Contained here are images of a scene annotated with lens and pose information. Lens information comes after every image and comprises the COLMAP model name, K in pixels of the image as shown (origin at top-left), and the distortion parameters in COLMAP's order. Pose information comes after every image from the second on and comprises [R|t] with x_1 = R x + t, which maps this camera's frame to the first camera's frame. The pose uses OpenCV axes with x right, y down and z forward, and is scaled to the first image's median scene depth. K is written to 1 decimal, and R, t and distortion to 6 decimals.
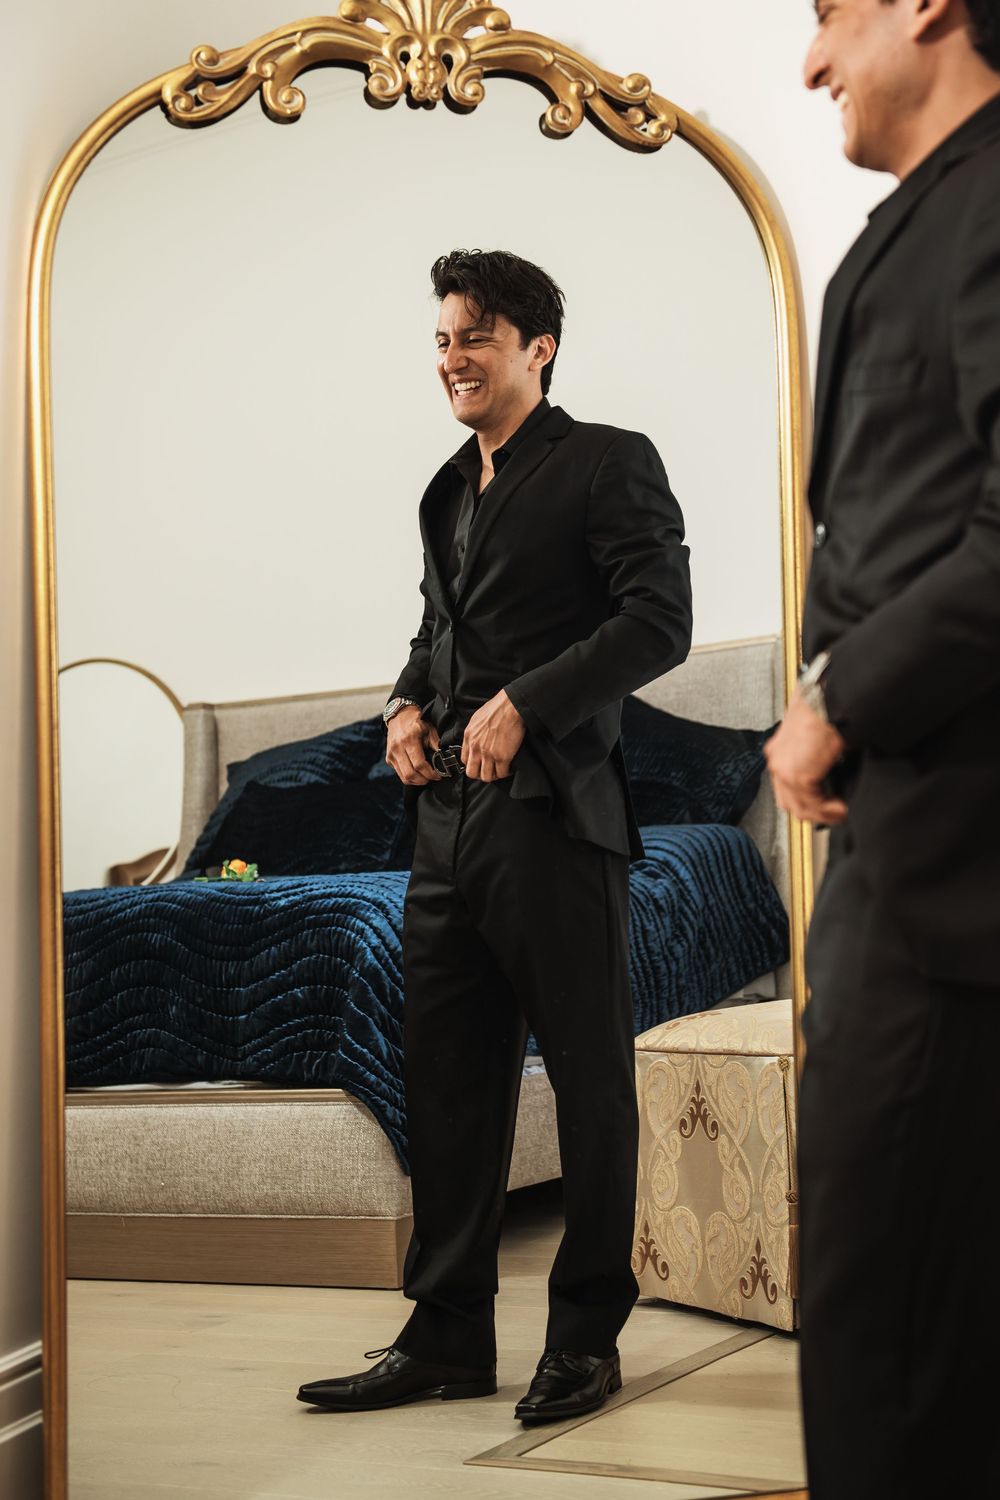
lens RADIAL K [[2288.0, 0, 580.6], [0, 2288.0, 716.9], [0, 0, 1]] dist [-0.106825, 1.034783]
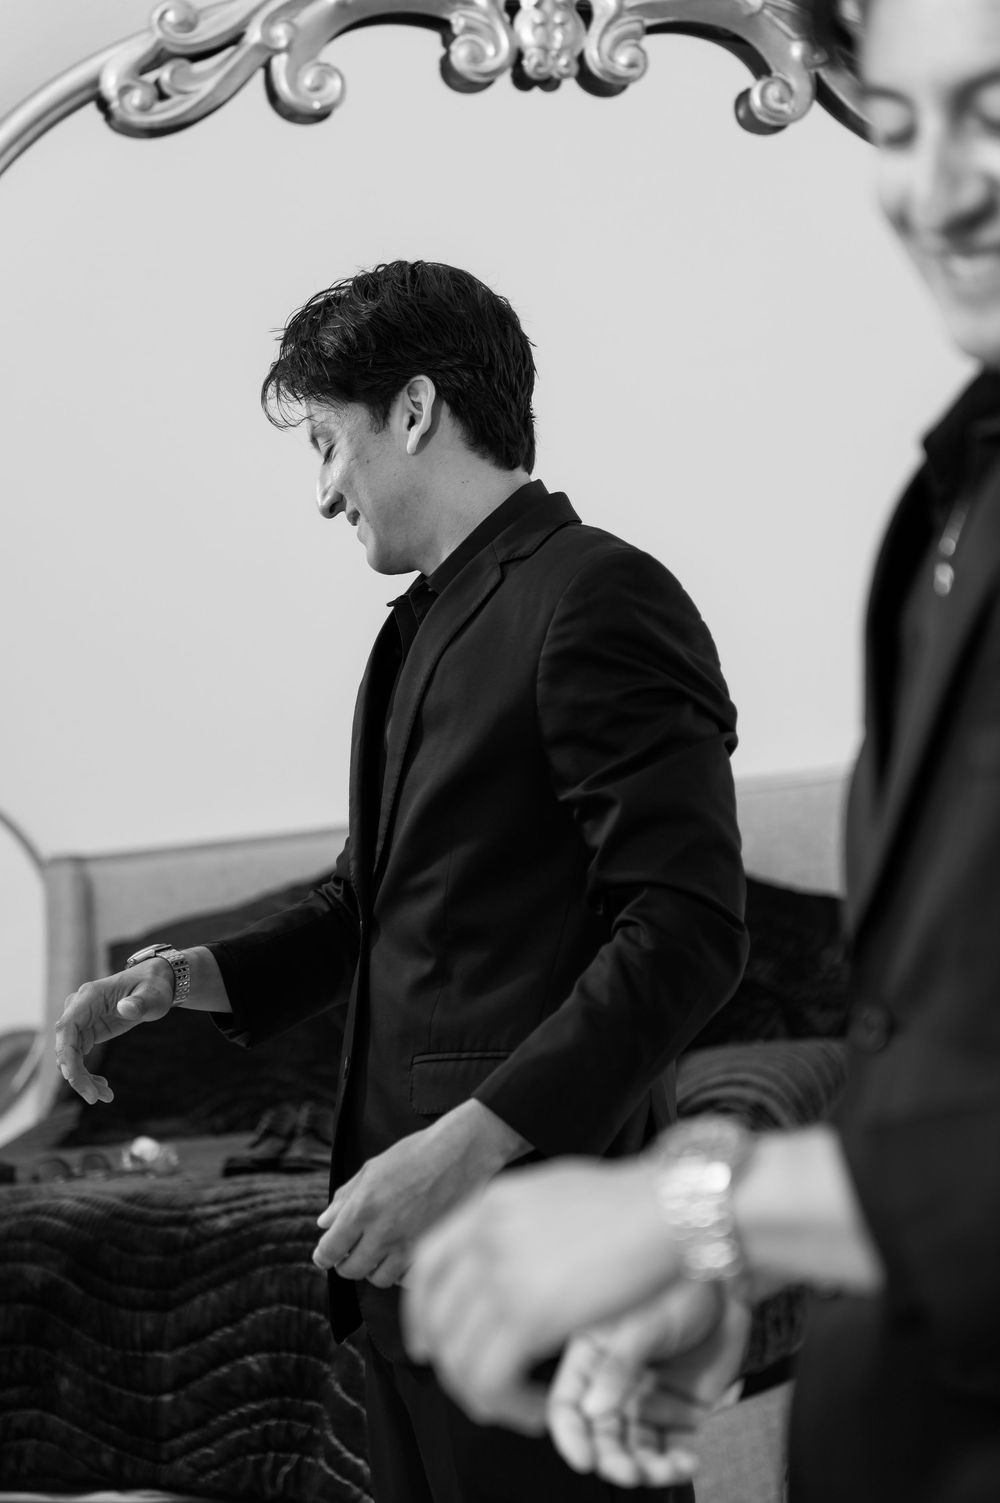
lens RADIAL K [[2931.5, 0, 505.2], [0, 2931.5, 699.5], [0, 0, 1]] dist [-0.010249, -0.218631]
pose [[0.999809, -0.019280, -0.003052, -0.079263], [0.019213, 0.999603, -0.020604, -0.097027], [0.003448, 0.020542, 0.999783, 0.259826]]
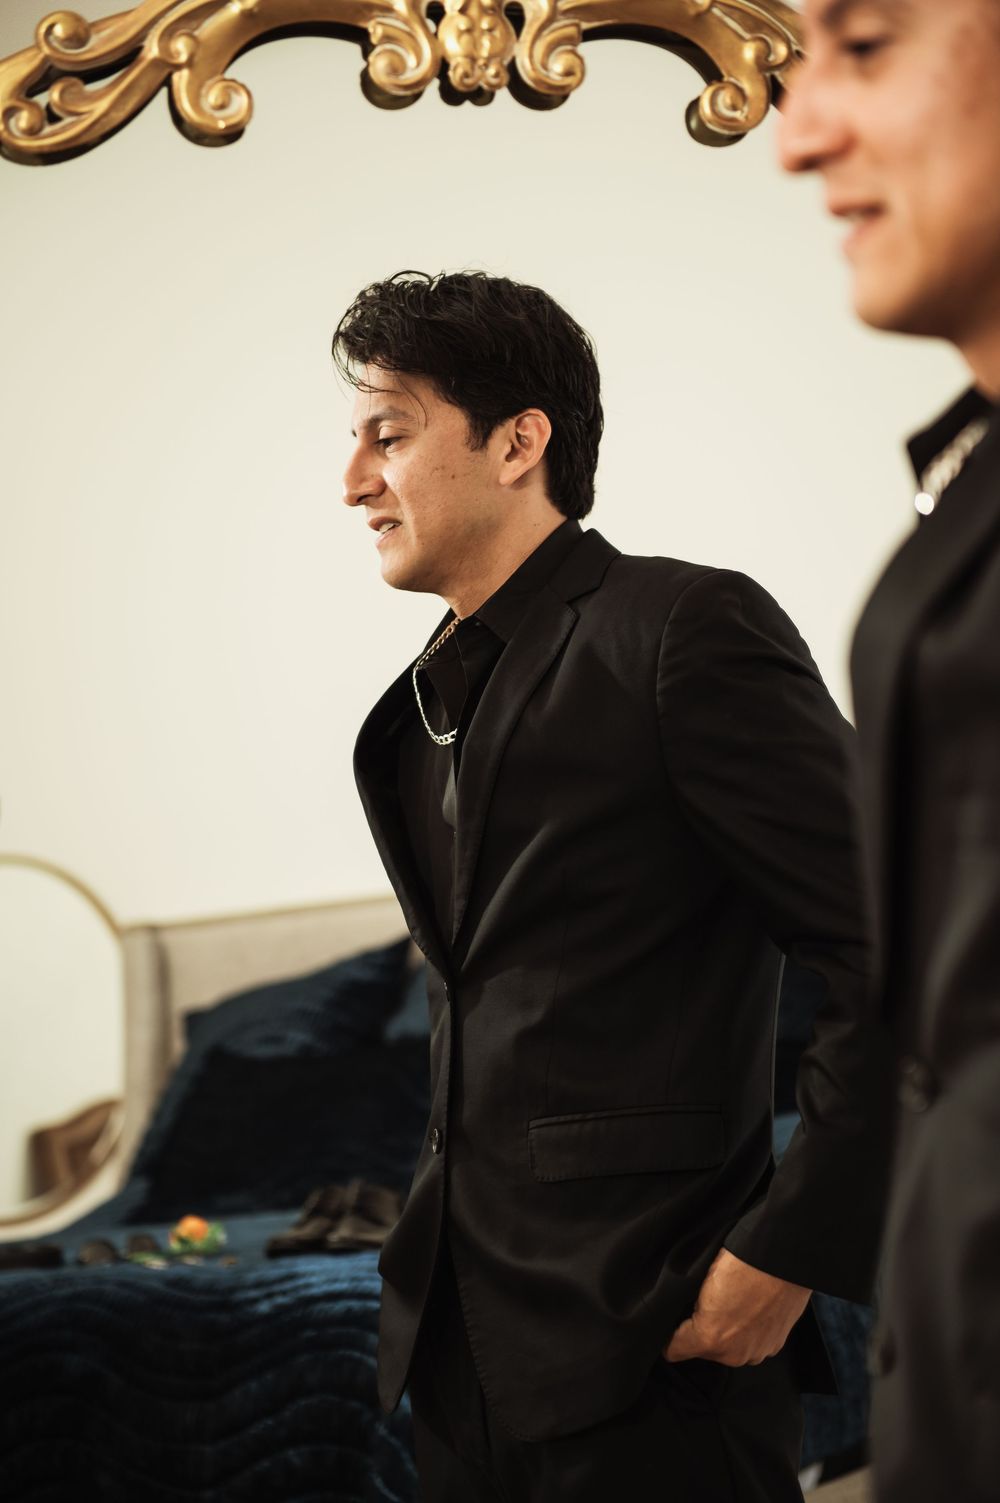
lens RADIAL K [[2942.7, 0, 496.2], [0, 2942.7, 719.6], [0, 0, 1]] dist [0.041240, 0.293655]
pose [[0.998098, -0.037026, -0.049292, -0.034478], [0.035364, 0.998790, -0.034164, -0.098495], [0.050498, 0.032356, 0.998200, 0.314295]]
